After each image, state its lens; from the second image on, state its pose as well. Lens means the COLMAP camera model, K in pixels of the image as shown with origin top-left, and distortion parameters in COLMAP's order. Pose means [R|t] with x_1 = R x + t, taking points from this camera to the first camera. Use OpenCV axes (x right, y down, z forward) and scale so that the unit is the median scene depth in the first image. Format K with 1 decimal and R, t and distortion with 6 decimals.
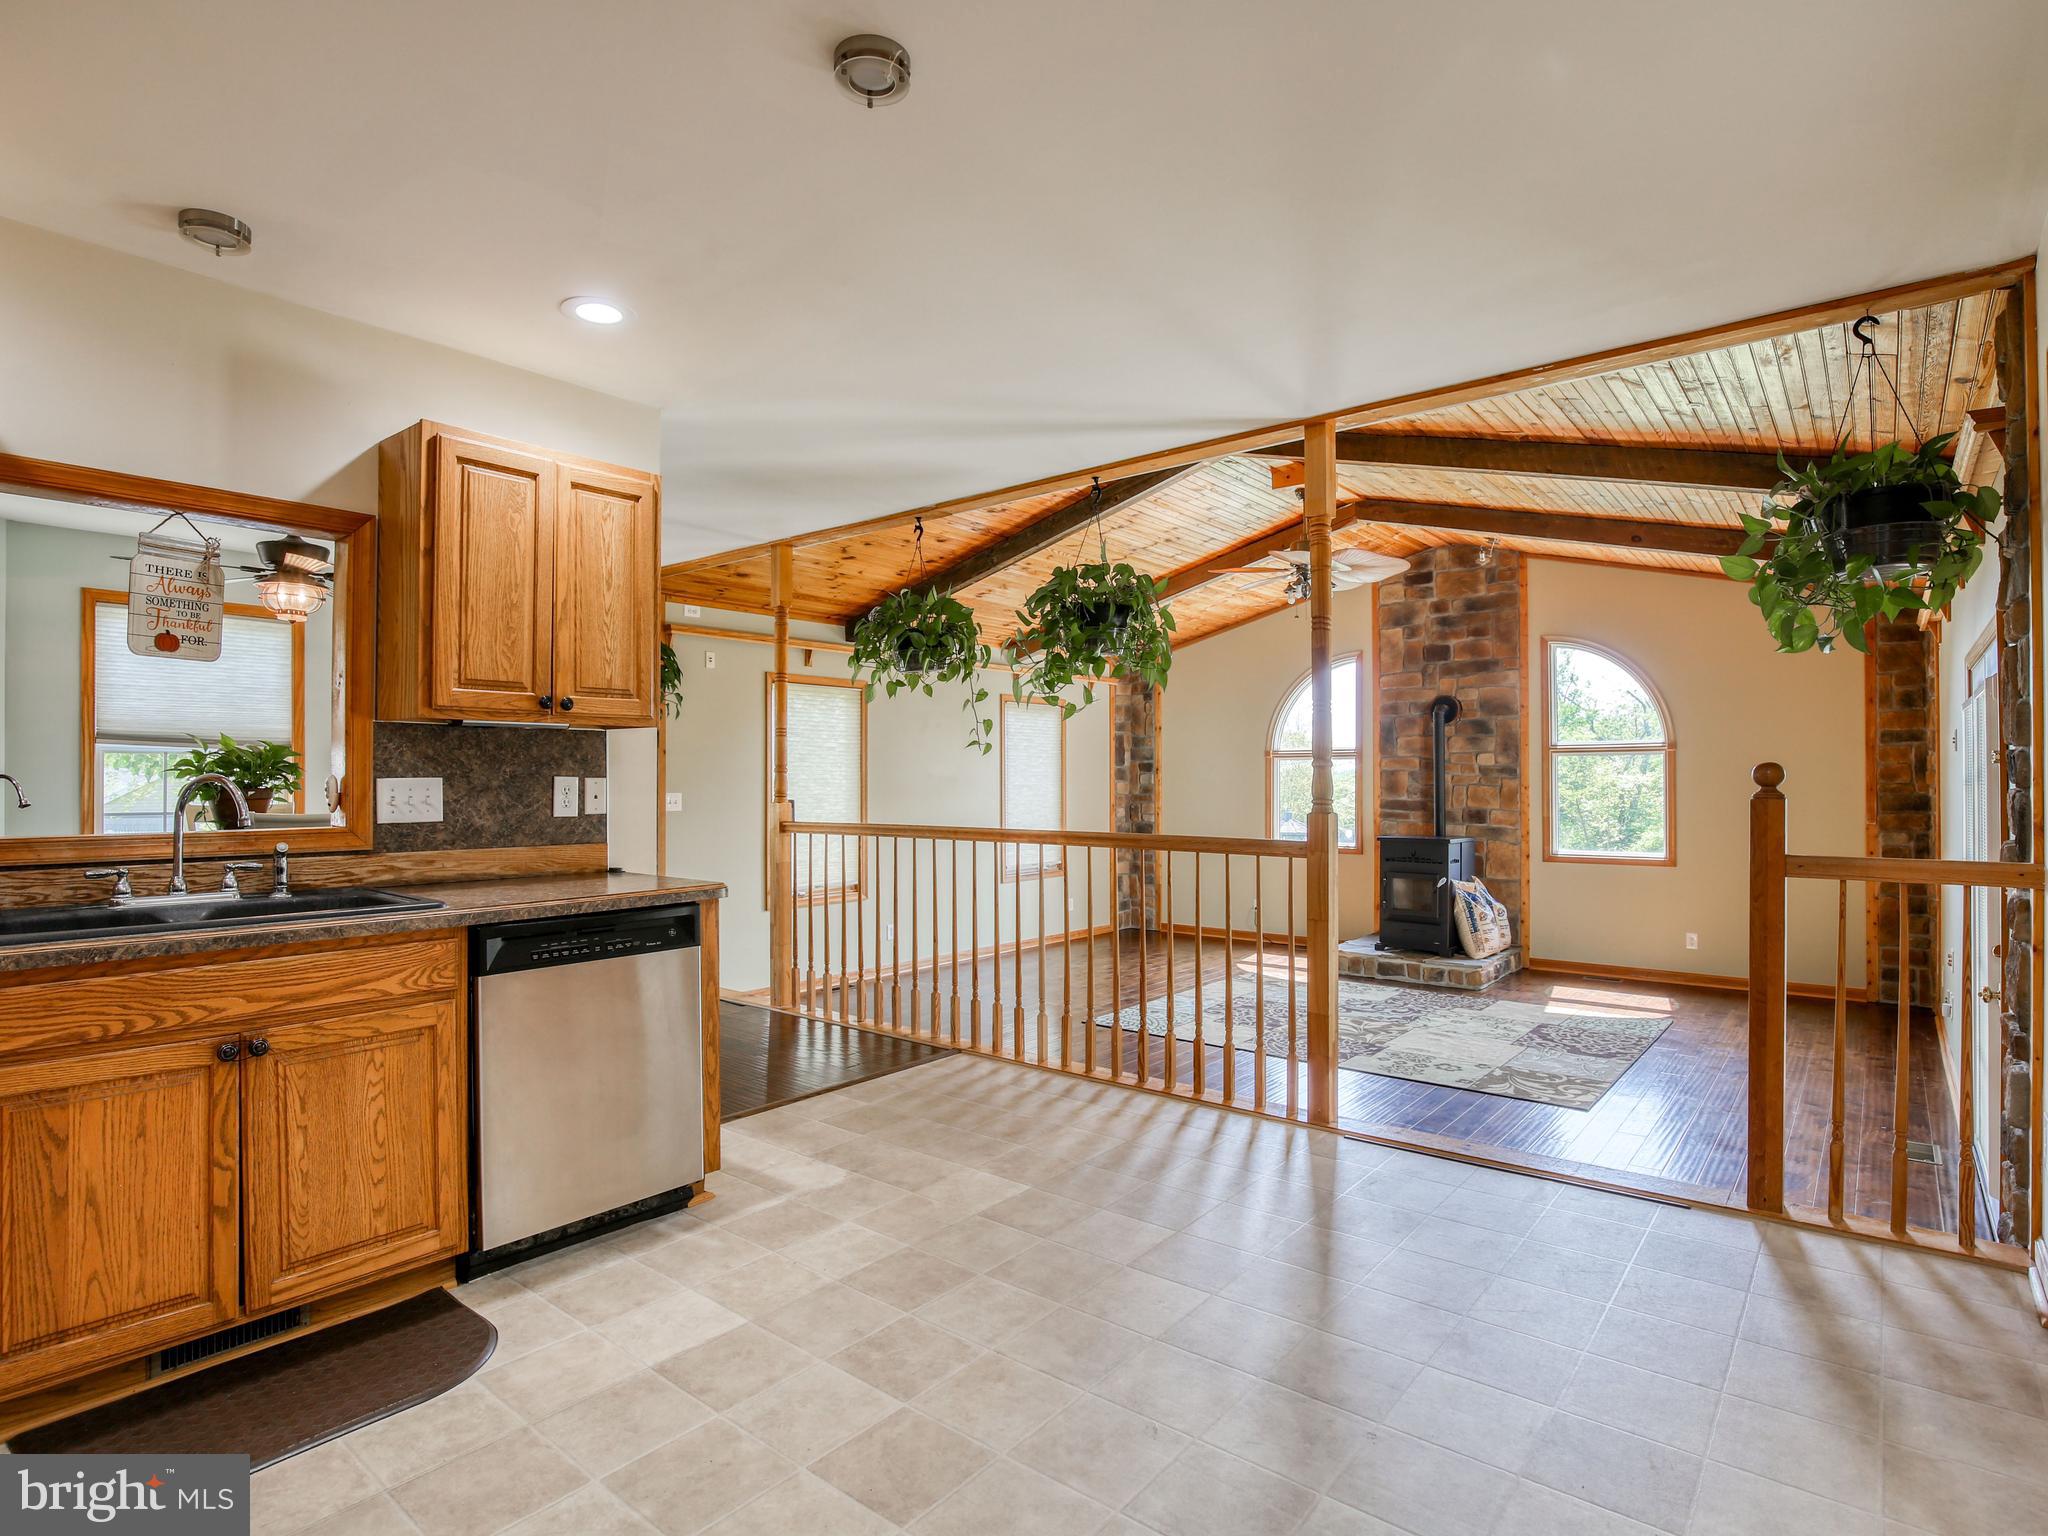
lens RADIAL K [[1019.0, 0, 1042.4], [0, 1019.0, 775.4], [0, 0, 1]] dist [-0.026211, 0.000285]
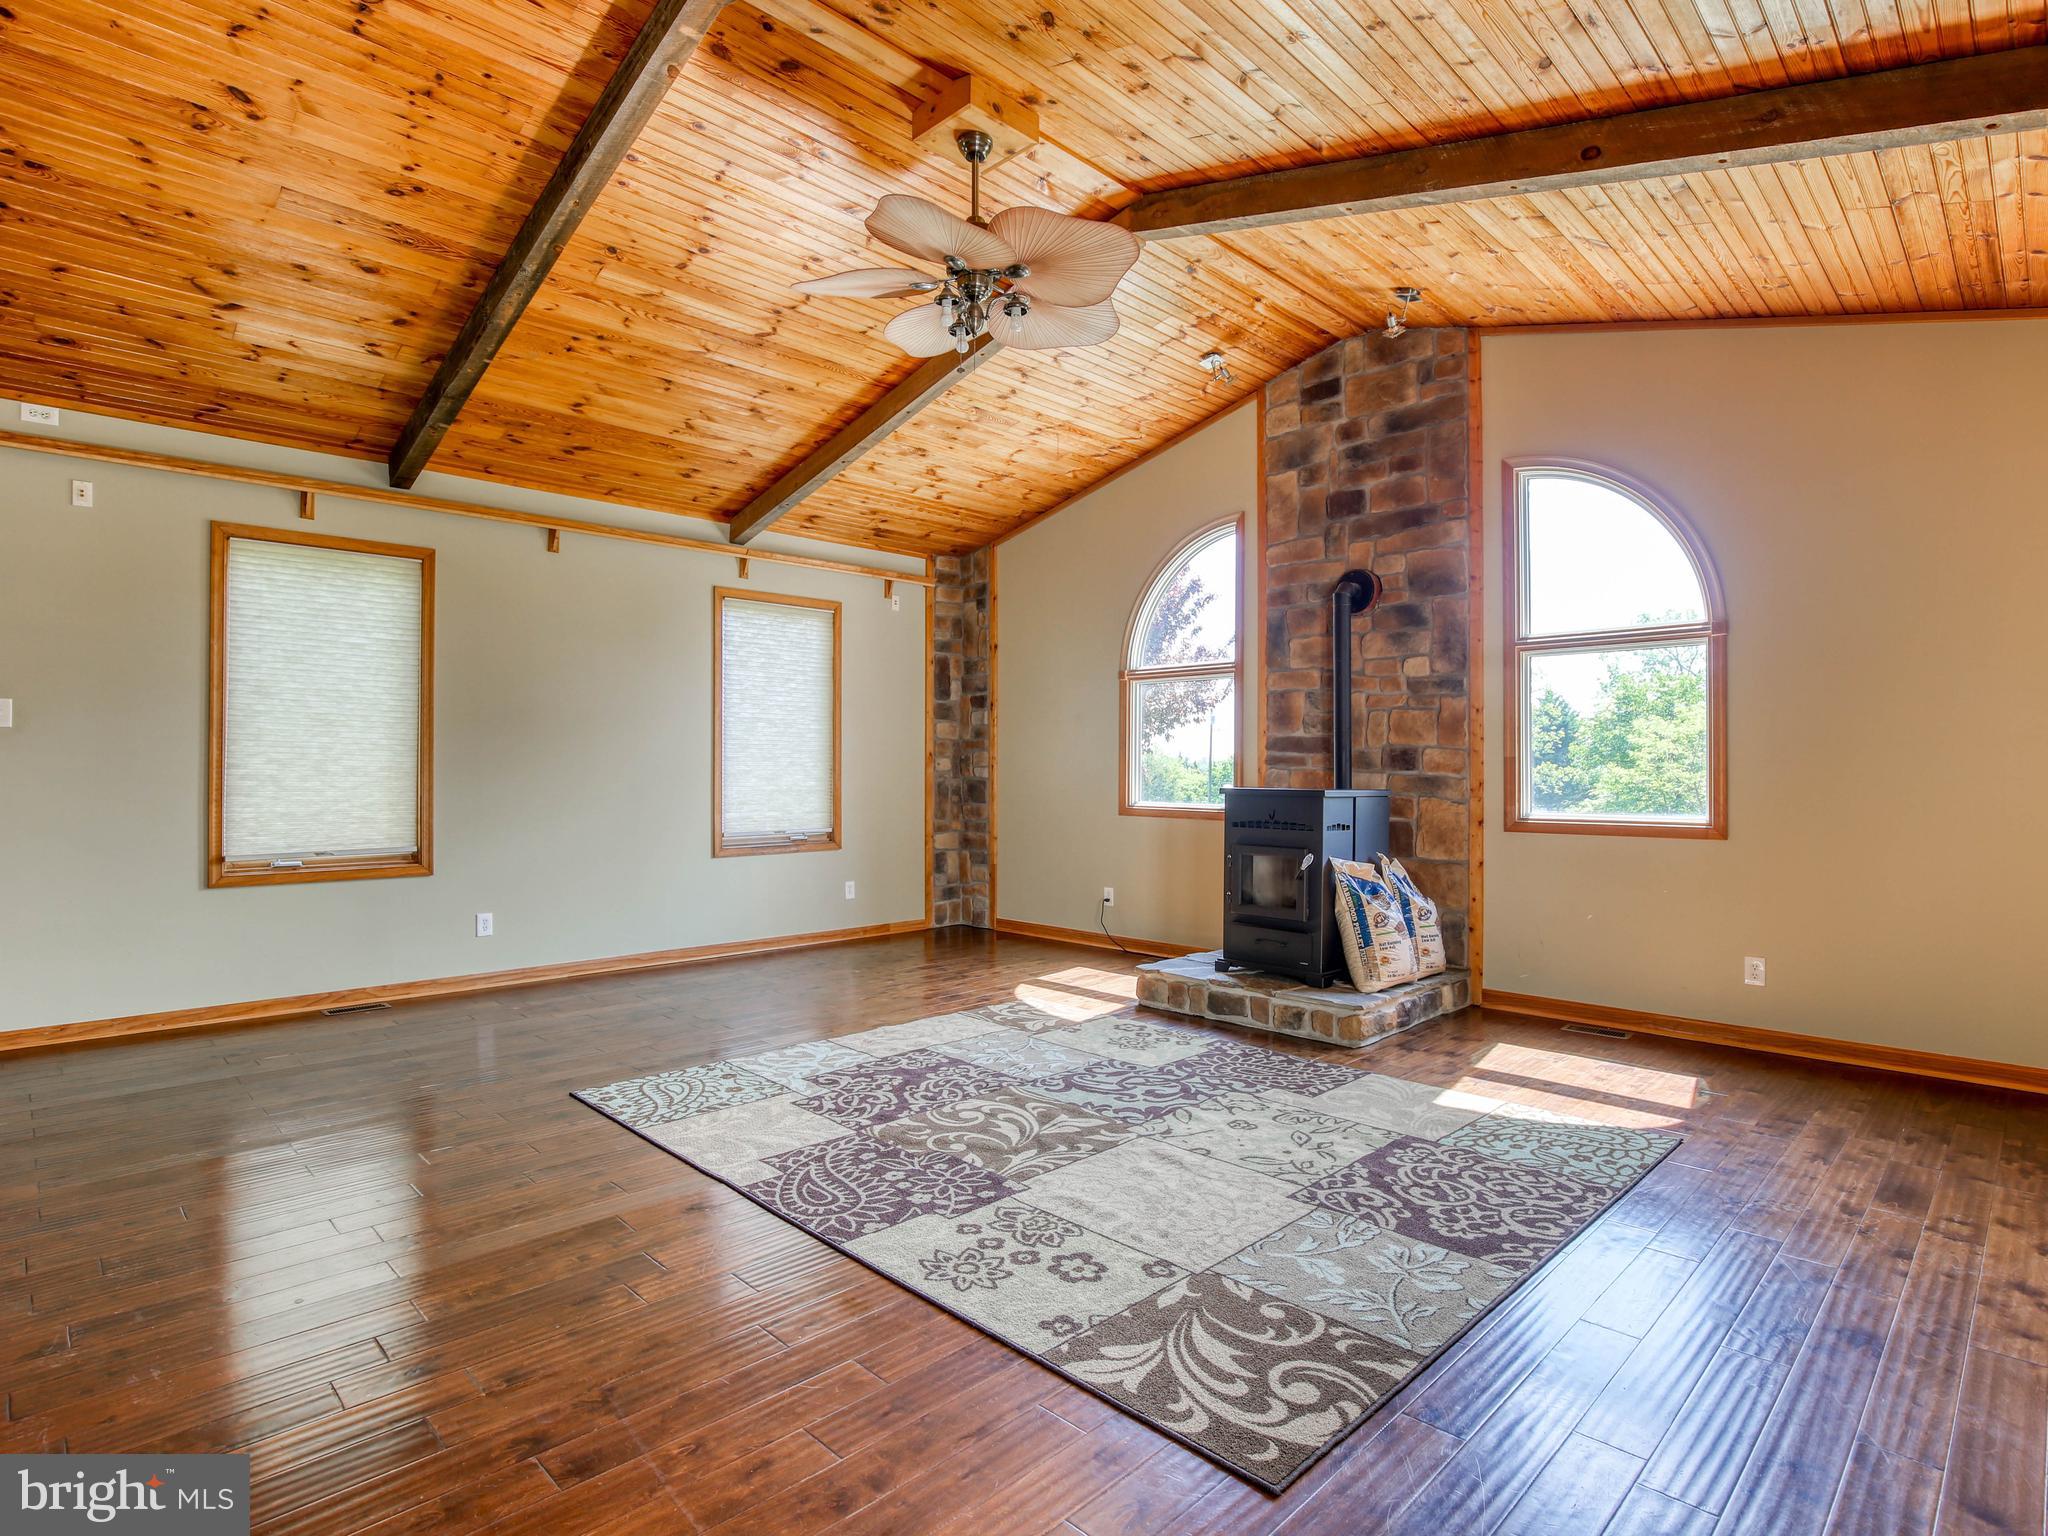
lens RADIAL K [[1030.8, 0, 1026.6], [0, 1030.8, 765.4], [0, 0, 1]] dist [-0.024847, 0.000142]
pose [[0.994403, 0.003194, -0.105604, 0.268503], [-0.002880, 0.999991, 0.003126, 0.043644], [0.105613, -0.002804, 0.994403, 0.351358]]
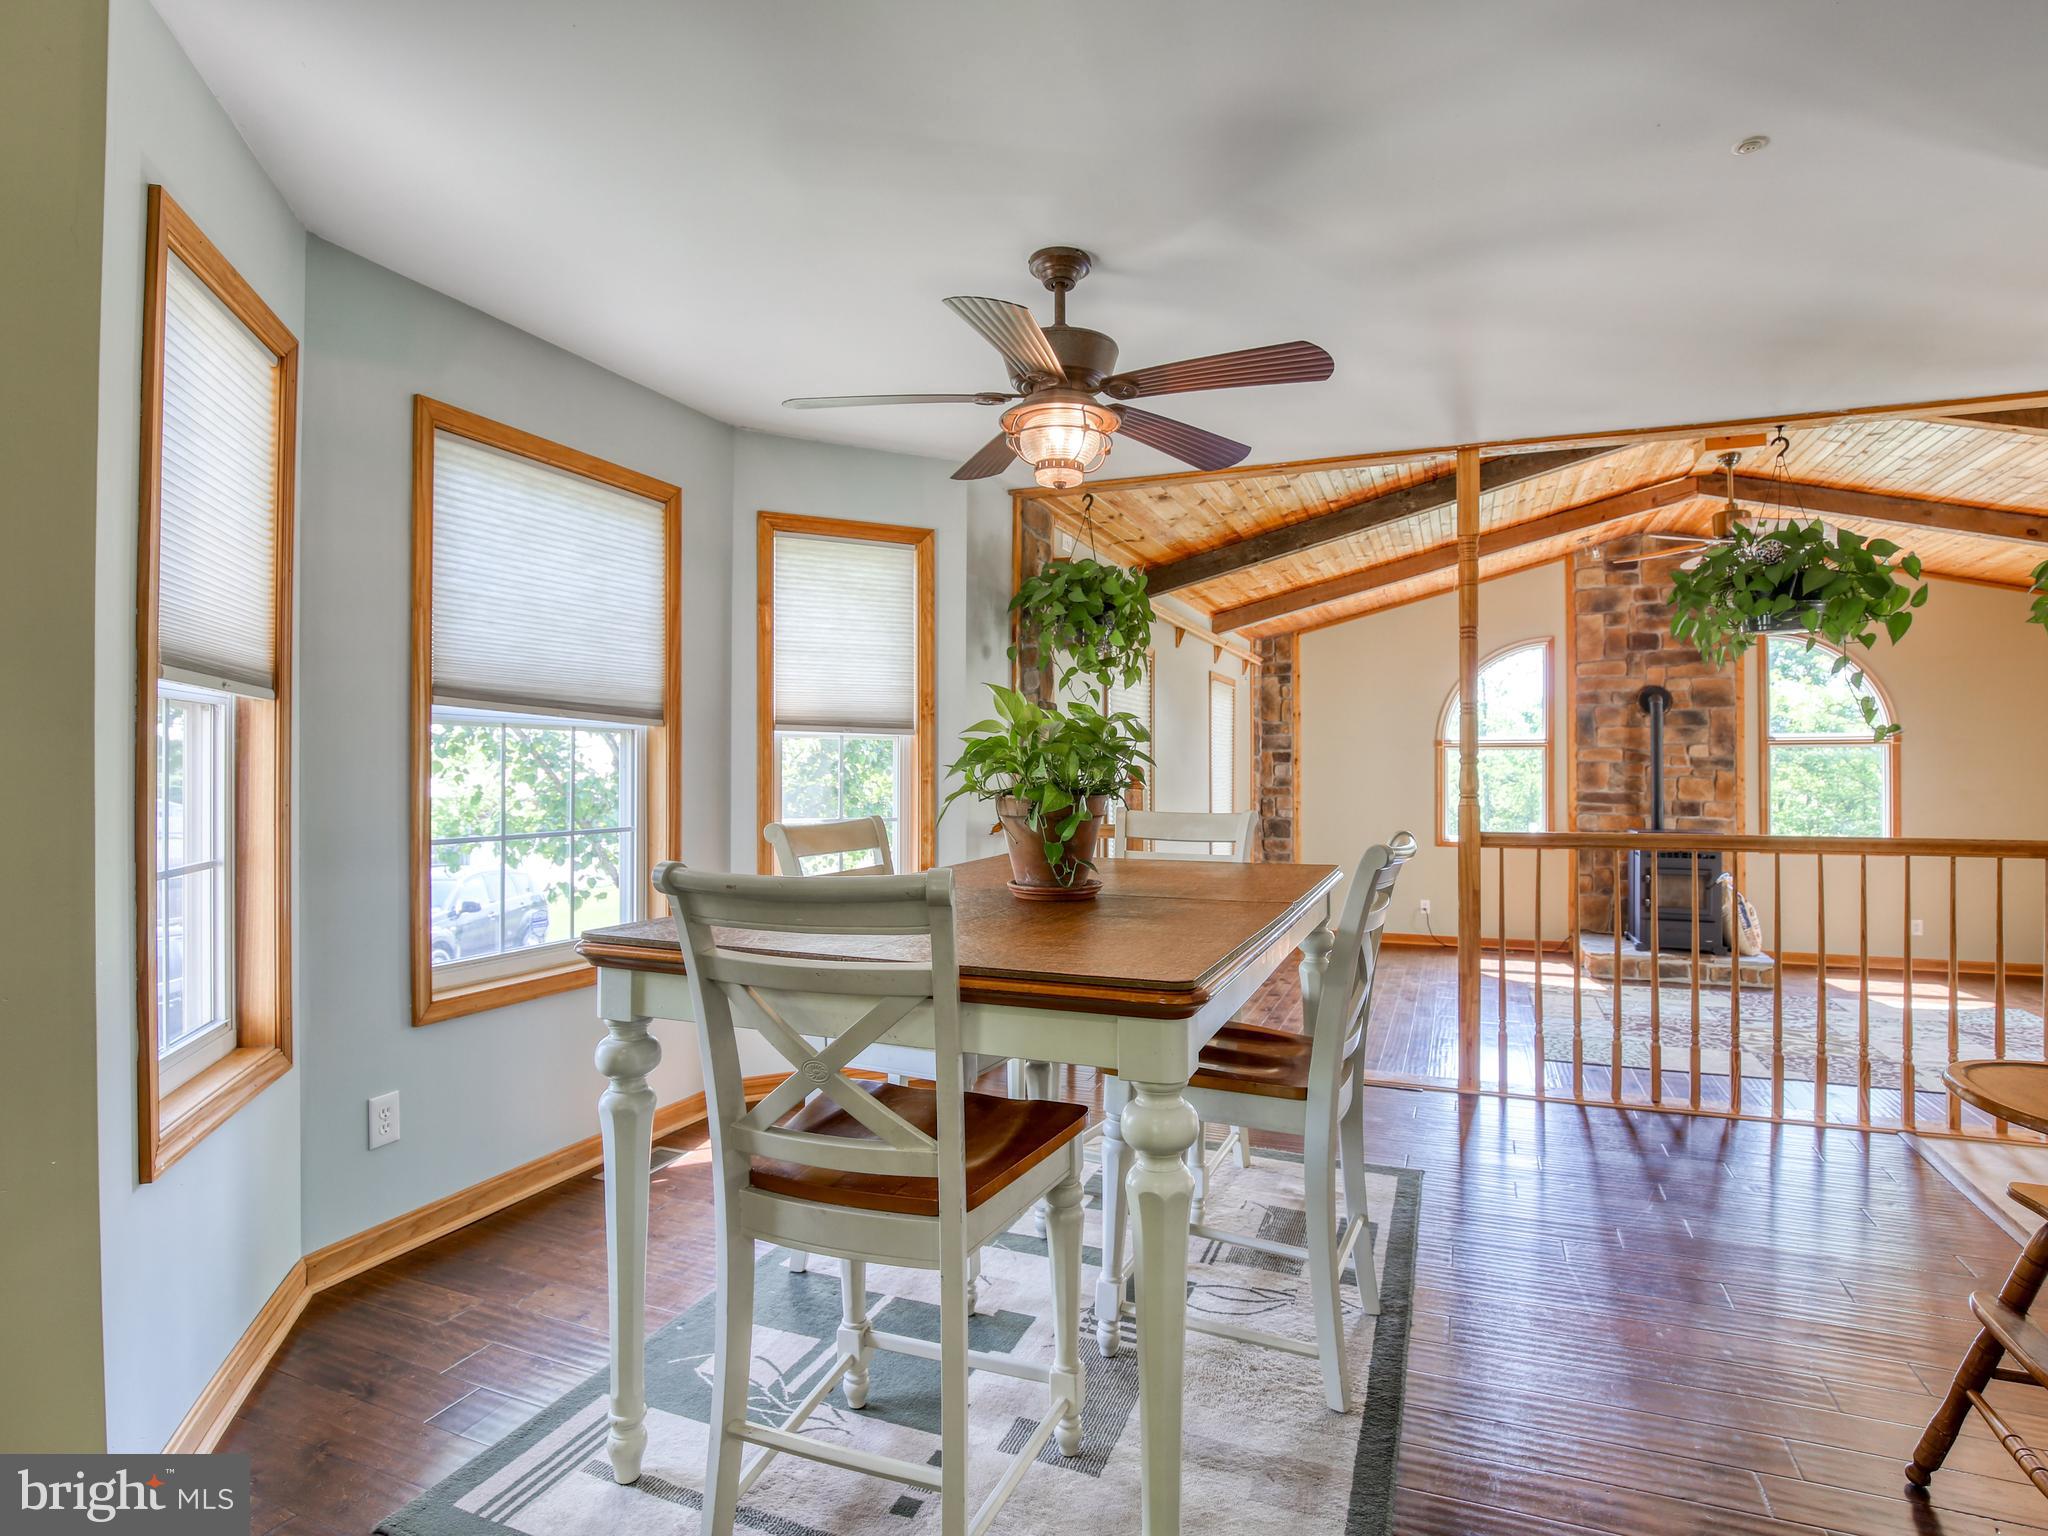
lens RADIAL K [[1030.8, 0, 1026.6], [0, 1030.8, 765.4], [0, 0, 1]] dist [-0.024847, 0.000142]
pose [[0.956956, 0.000903, 0.290233, -0.480475], [-0.001300, 0.999998, 0.001176, -0.002208], [-0.290232, -0.001503, 0.956955, 0.242931]]
